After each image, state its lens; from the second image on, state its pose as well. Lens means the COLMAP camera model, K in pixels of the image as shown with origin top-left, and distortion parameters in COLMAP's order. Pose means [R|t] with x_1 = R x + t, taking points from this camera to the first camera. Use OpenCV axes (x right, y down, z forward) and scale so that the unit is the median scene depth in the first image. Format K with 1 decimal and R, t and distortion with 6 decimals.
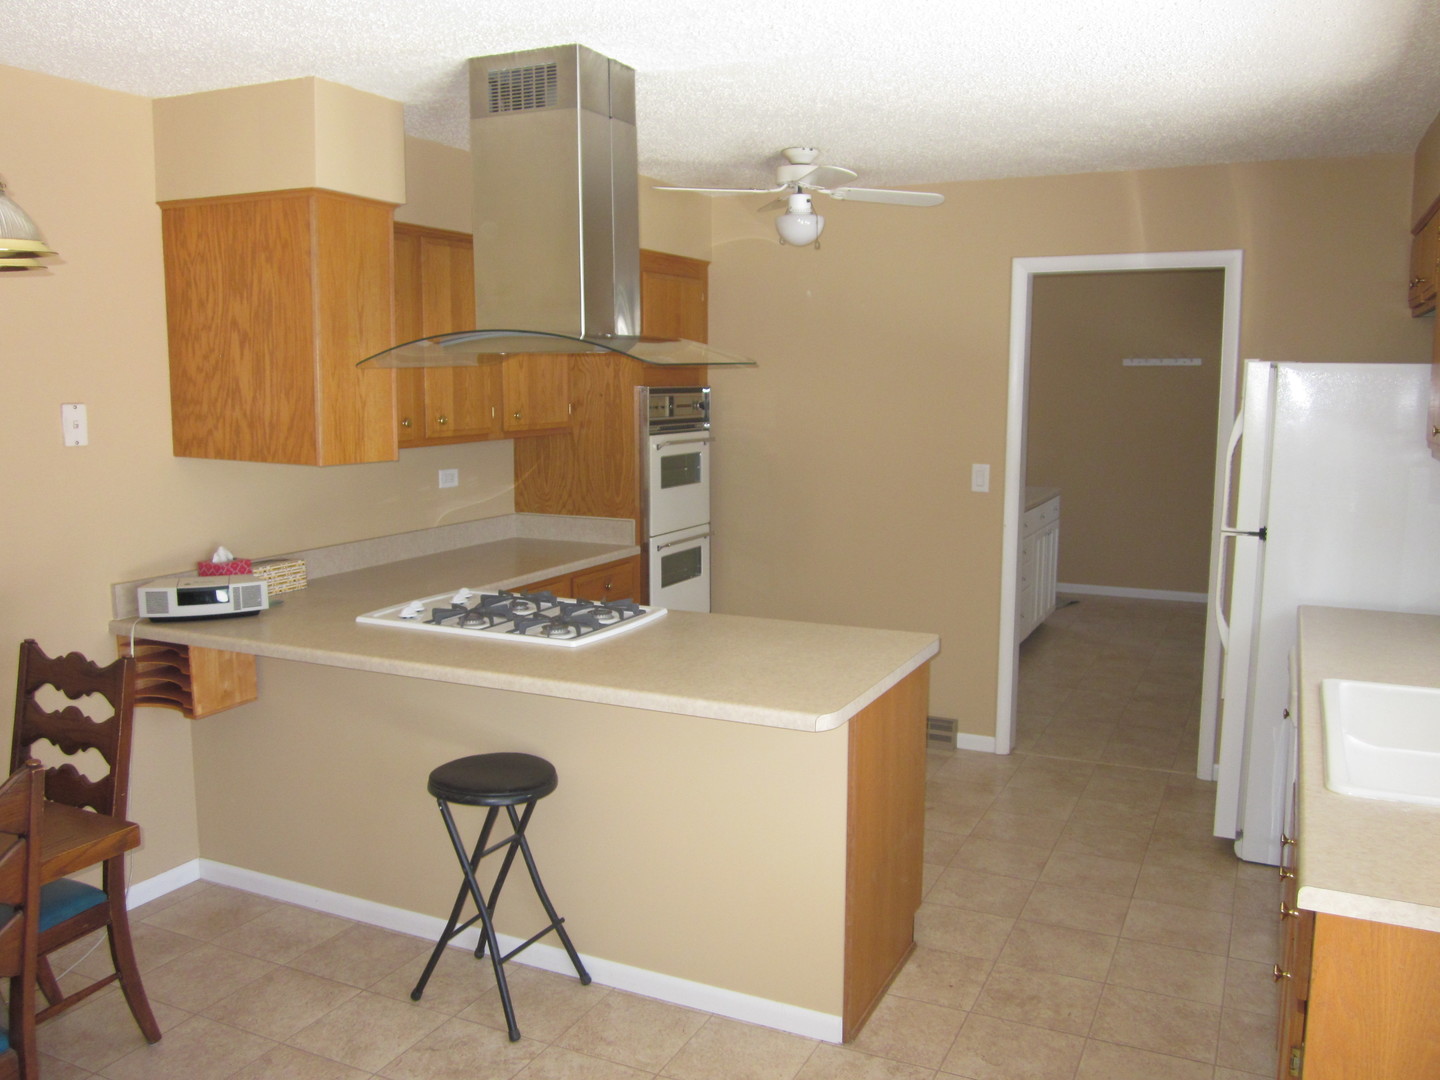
lens RADIAL K [[1195.8, 0, 722.6], [0, 1195.8, 543.1], [0, 0, 1]] dist [-0.037830, 0.017905]
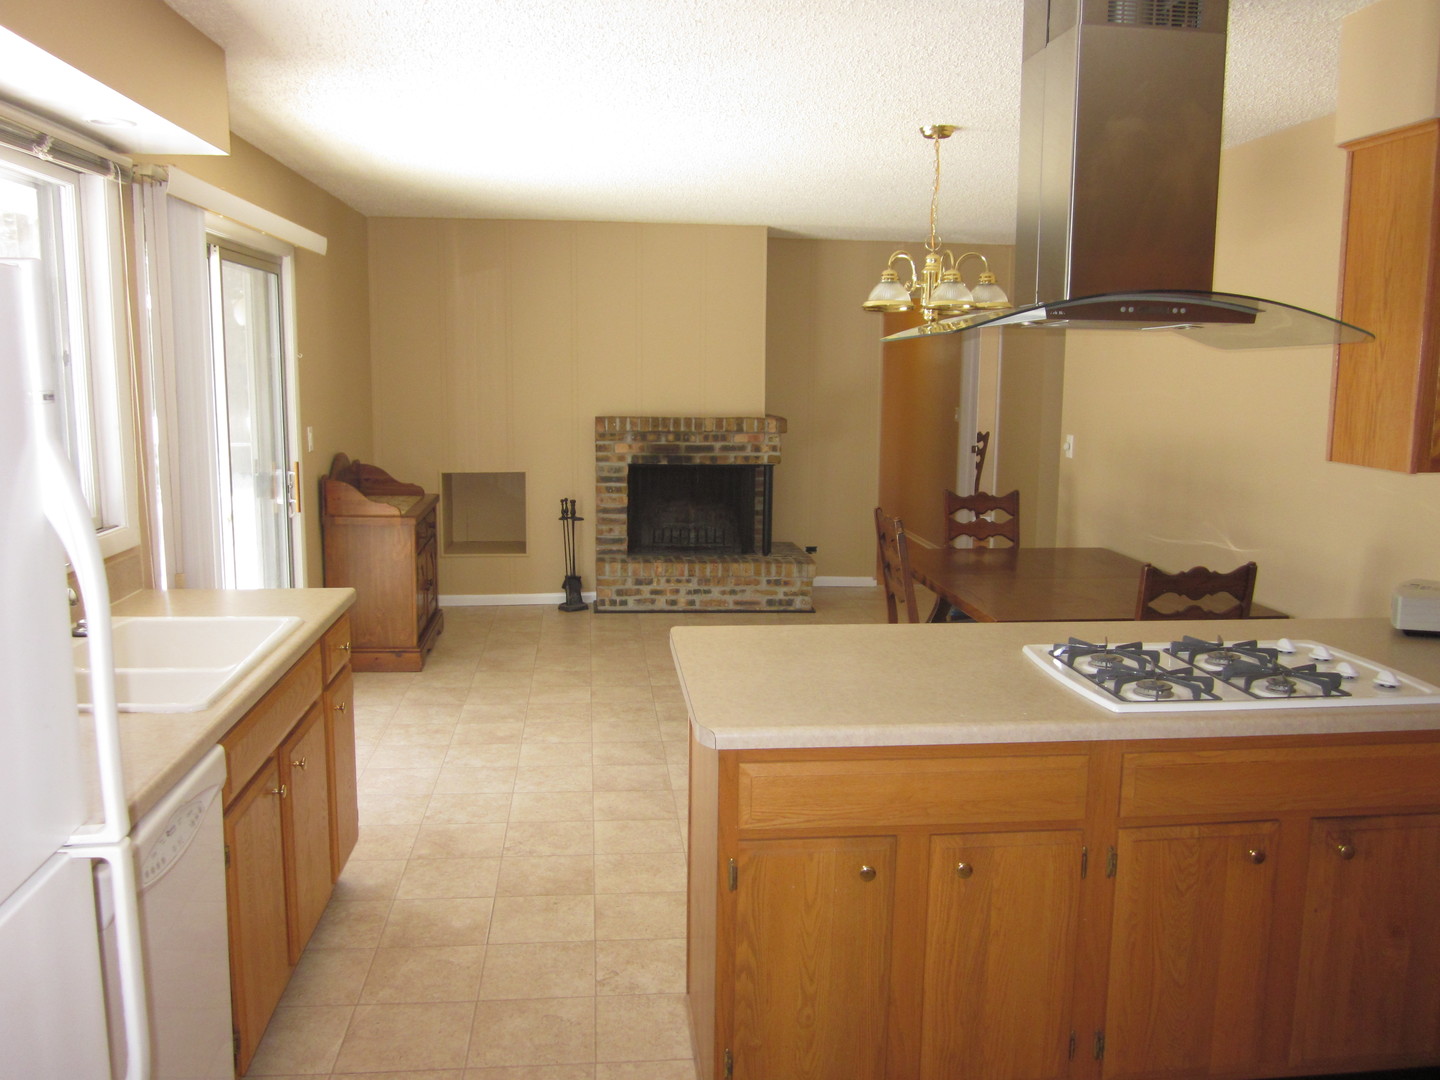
lens RADIAL K [[1195.8, 0, 722.7], [0, 1195.8, 534.3], [0, 0, 1]] dist [-0.037830, 0.017905]
pose [[-0.847513, 0.065110, -0.526766, 0.352290], [-0.084626, 0.963176, 0.255205, -0.137225], [0.523985, 0.260868, -0.810794, 1.030218]]
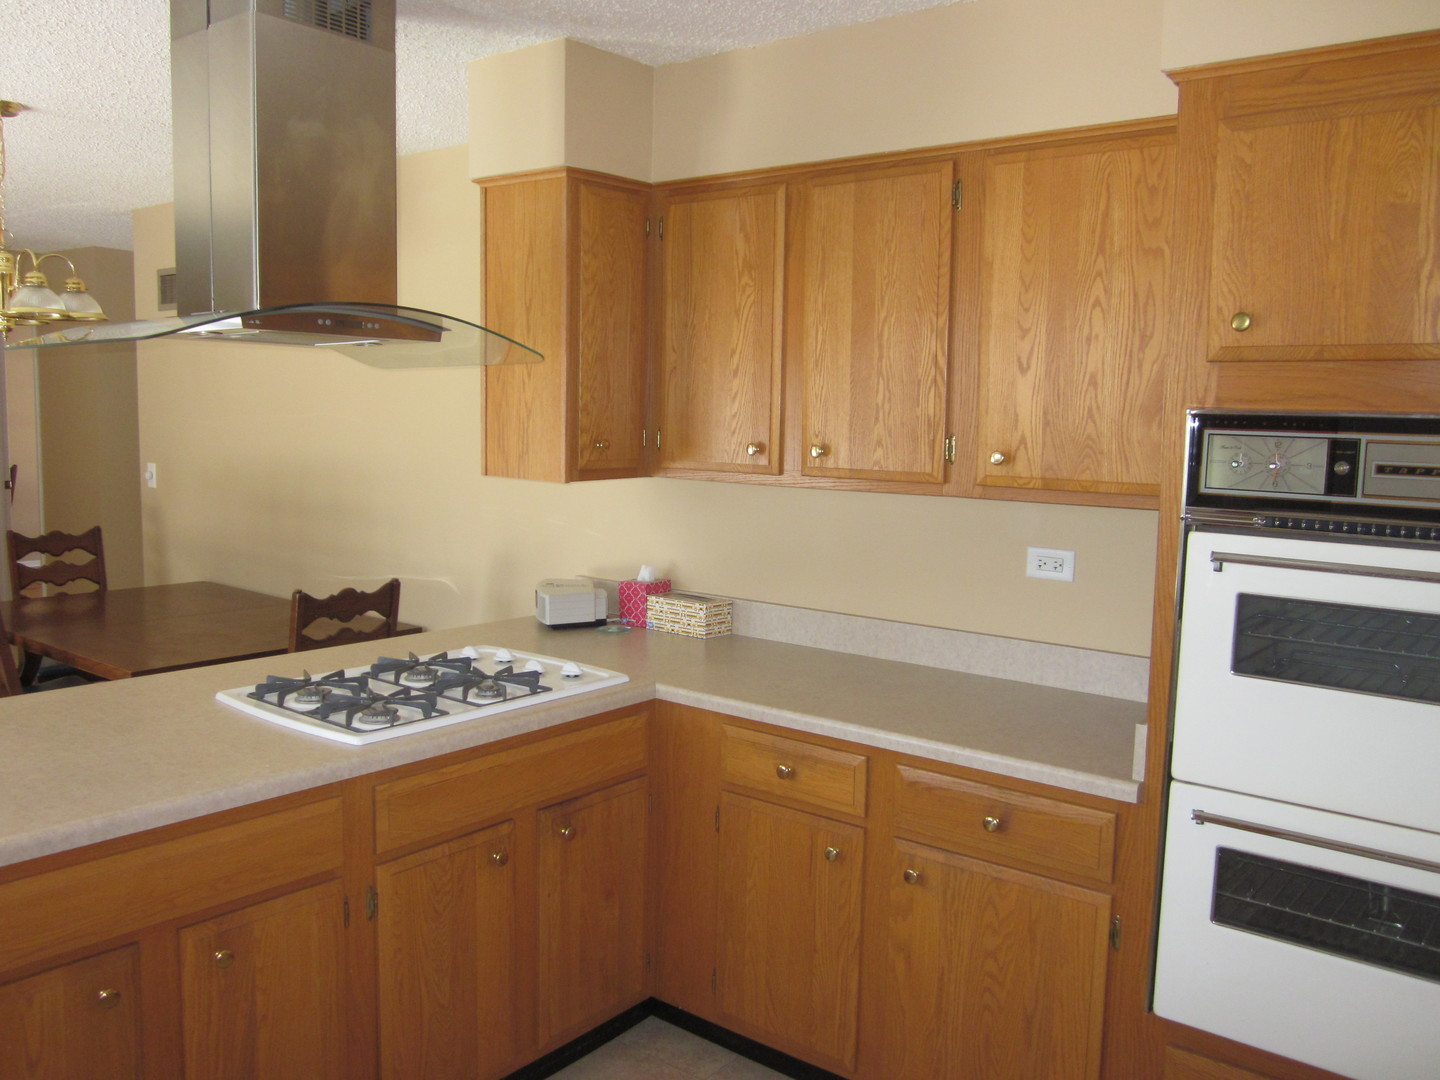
lens RADIAL K [[1195.8, 0, 718.0], [0, 1195.8, 536.3], [0, 0, 1]] dist [-0.037830, 0.017905]
pose [[-0.231521, 0.097480, -0.967934, 0.370640], [-0.156267, 0.978320, 0.135903, -0.120579], [0.960197, 0.182721, -0.211269, 0.956705]]
